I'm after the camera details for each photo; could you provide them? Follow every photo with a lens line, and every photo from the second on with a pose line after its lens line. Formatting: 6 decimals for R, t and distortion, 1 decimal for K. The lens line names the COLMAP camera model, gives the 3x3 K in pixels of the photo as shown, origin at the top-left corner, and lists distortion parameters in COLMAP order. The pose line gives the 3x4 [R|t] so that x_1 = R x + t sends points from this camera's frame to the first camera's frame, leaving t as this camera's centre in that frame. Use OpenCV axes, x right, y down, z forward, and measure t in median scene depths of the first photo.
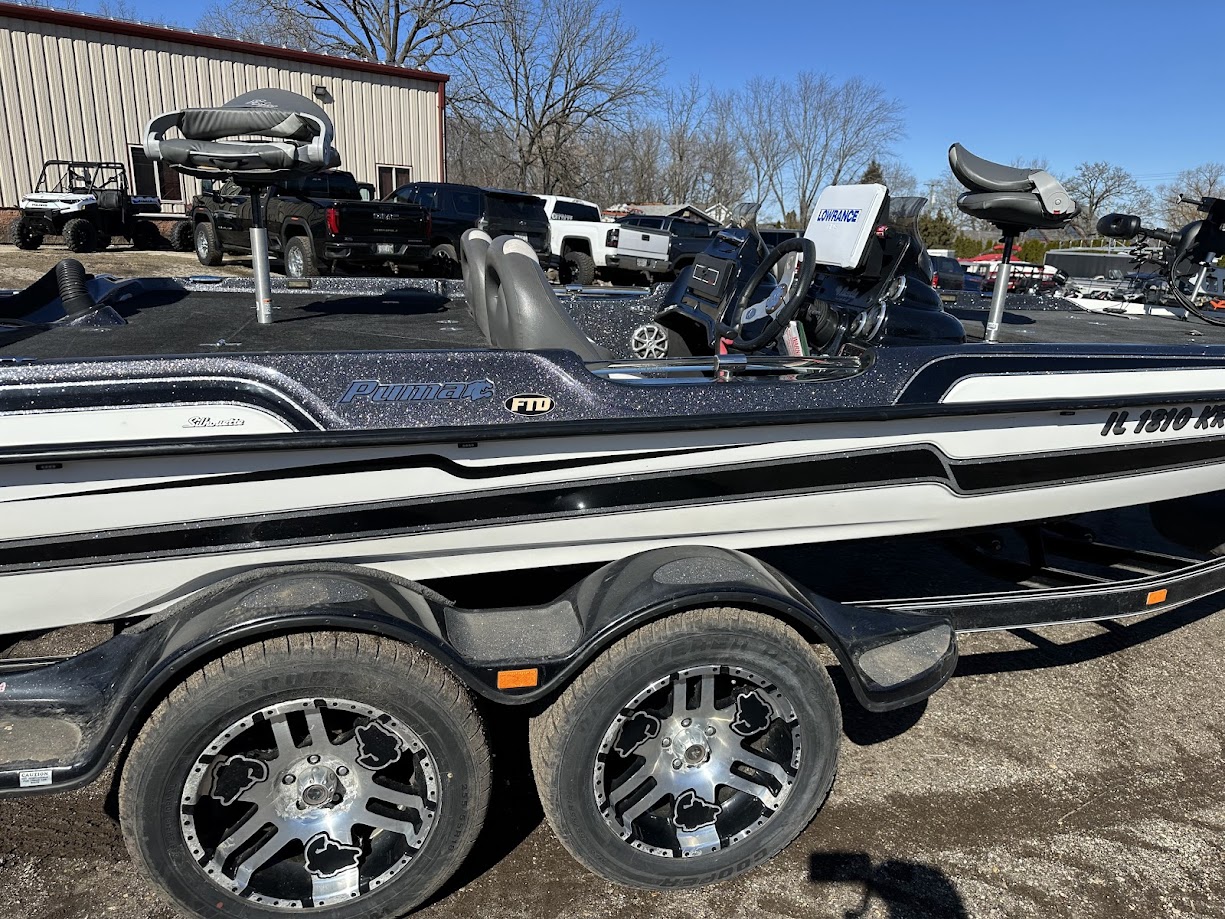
lens RADIAL K [[864.2, 0, 610.4], [0, 864.2, 457.9], [0, 0, 1]] dist [0.046740, -0.053353]
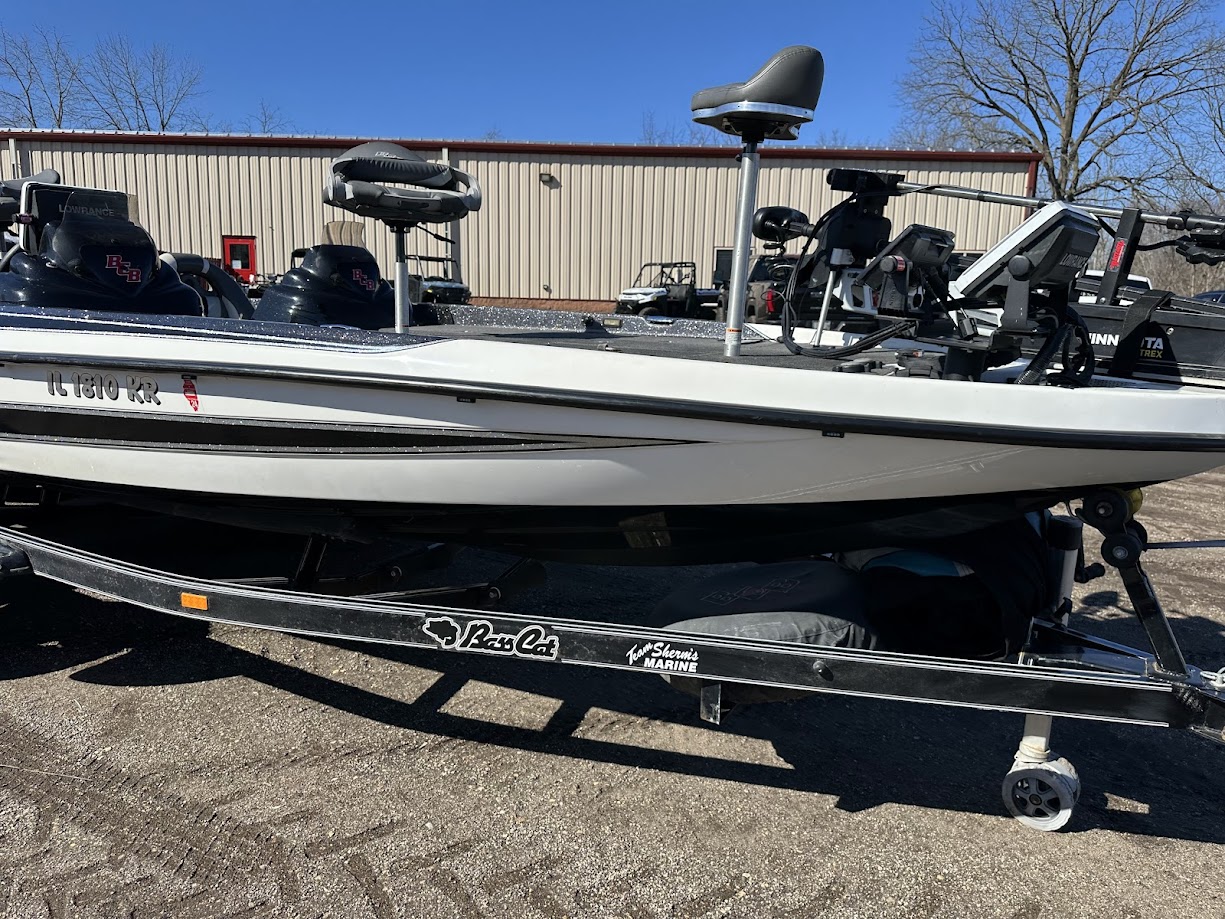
lens RADIAL K [[864.2, 0, 610.4], [0, 864.2, 457.9], [0, 0, 1]] dist [0.046740, -0.053353]
pose [[0.717301, 0.104666, -0.688857, 1.733291], [-0.178586, 0.983245, -0.036565, -0.032102], [0.673488, 0.149249, 0.723974, 0.702446]]
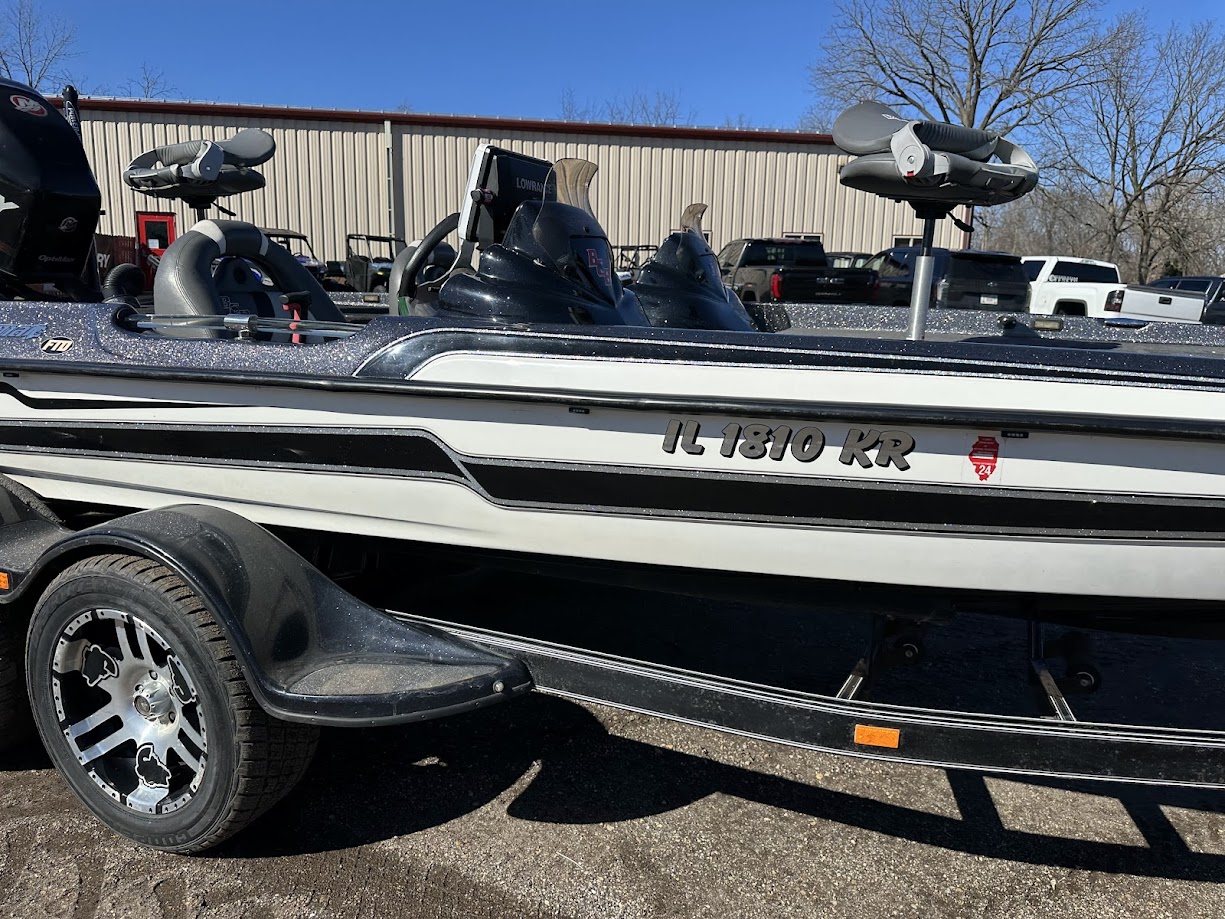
lens RADIAL K [[864.1, 0, 618.2], [0, 864.1, 451.6], [0, 0, 1]] dist [0.040443, -0.044481]
pose [[0.804173, 0.097094, -0.586411, 0.936595], [-0.151268, 0.987516, -0.043934, 0.011307], [0.574825, 0.124035, 0.808821, 0.397419]]
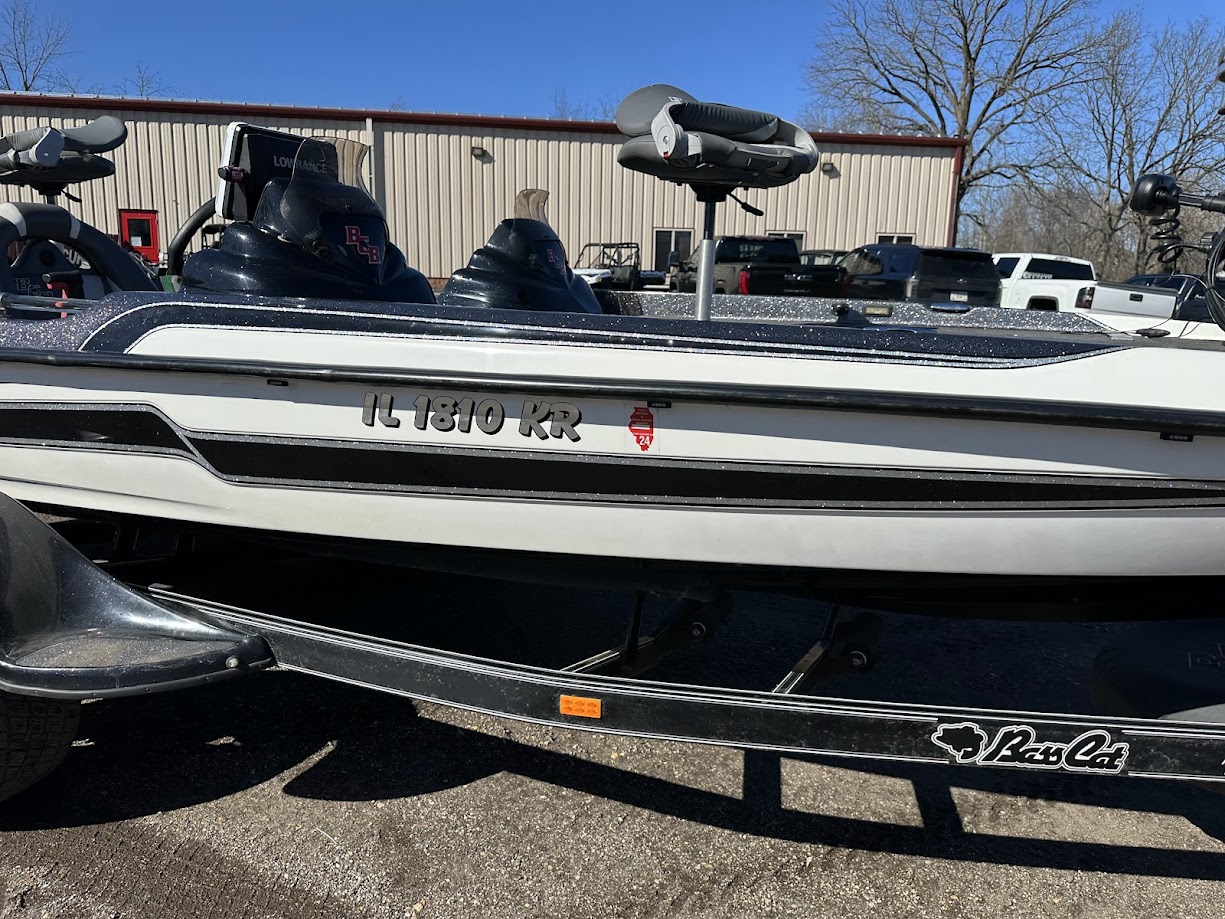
lens RADIAL K [[864.2, 0, 614.7], [0, 864.2, 452.1], [0, 0, 1]] dist [0.042640, -0.048815]
pose [[0.799618, 0.099343, -0.592235, 1.141256], [-0.153500, 0.987271, -0.041644, -0.005302], [0.580559, 0.124207, 0.804689, 0.539998]]
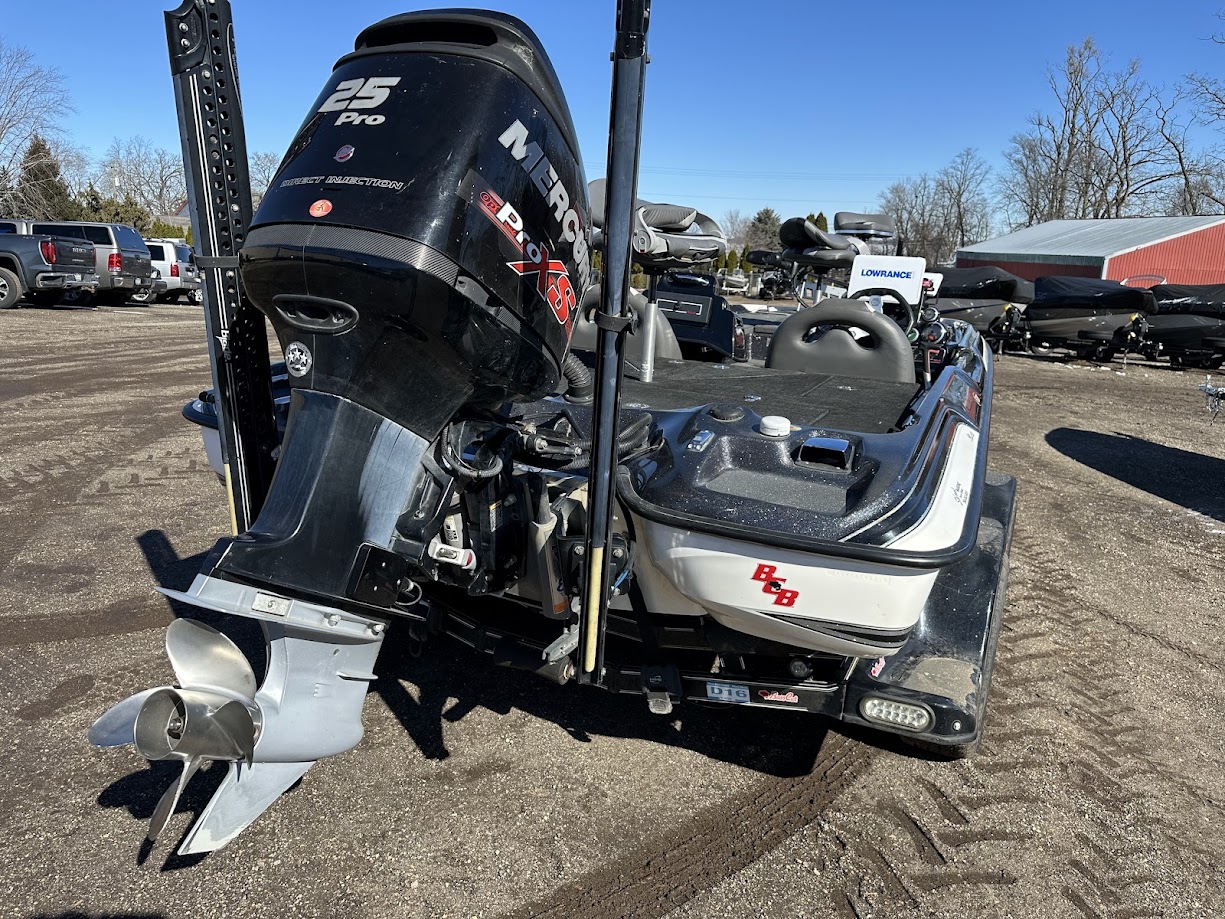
lens RADIAL K [[864.2, 0, 610.4], [0, 864.2, 457.9], [0, 0, 1]] dist [0.046740, -0.053353]
pose [[0.643261, -0.196976, 0.739876, -1.489792], [0.183638, 0.977826, 0.100667, -0.203866], [-0.743298, 0.071114, 0.665169, 0.299853]]
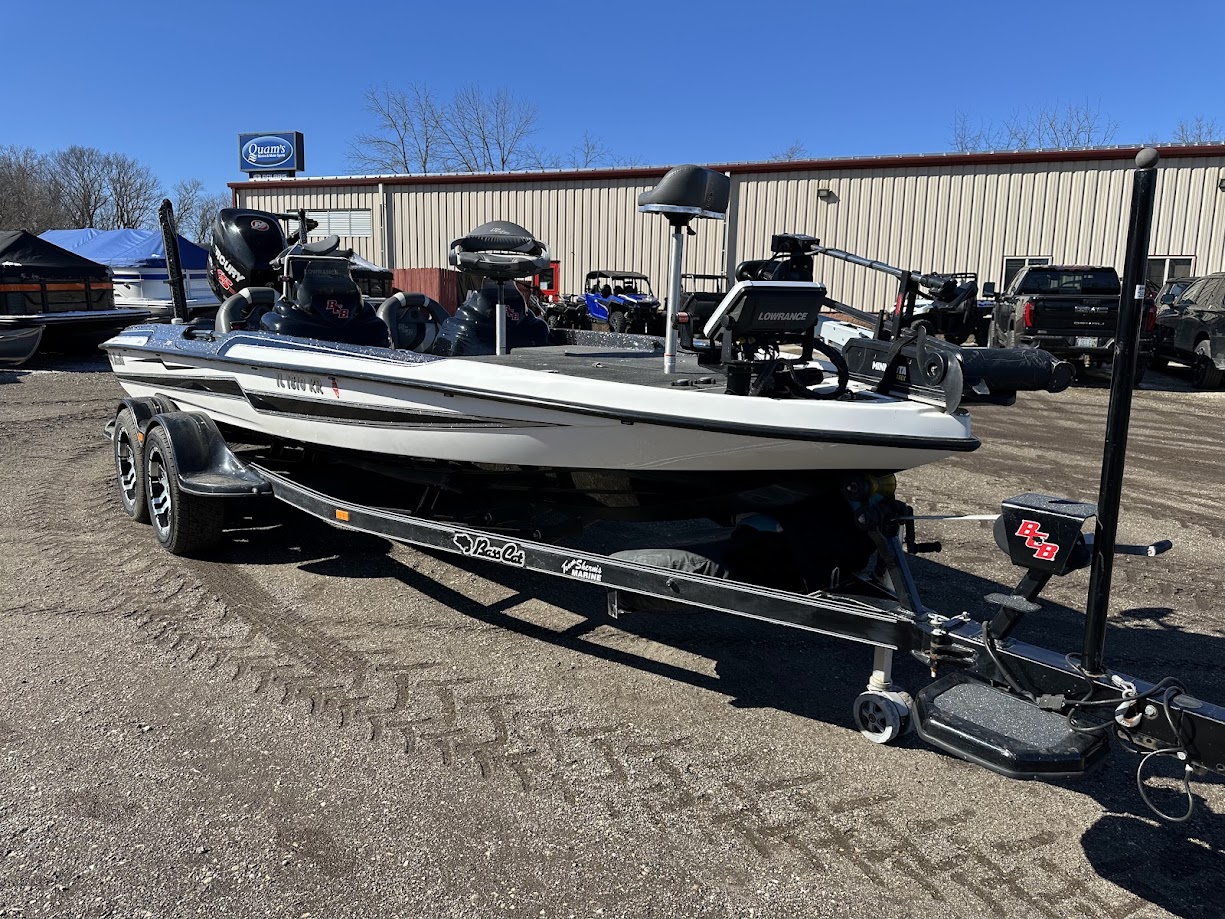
lens RADIAL K [[856.5, 0, 612.5], [0, 856.5, 459.5], [0, 0, 1]] dist [0.108667, -0.133683]
pose [[0.436607, 0.130651, -0.890115, 2.381449], [-0.238314, 0.970850, 0.025607, -0.086803], [0.867514, 0.200947, 0.455016, 0.811049]]
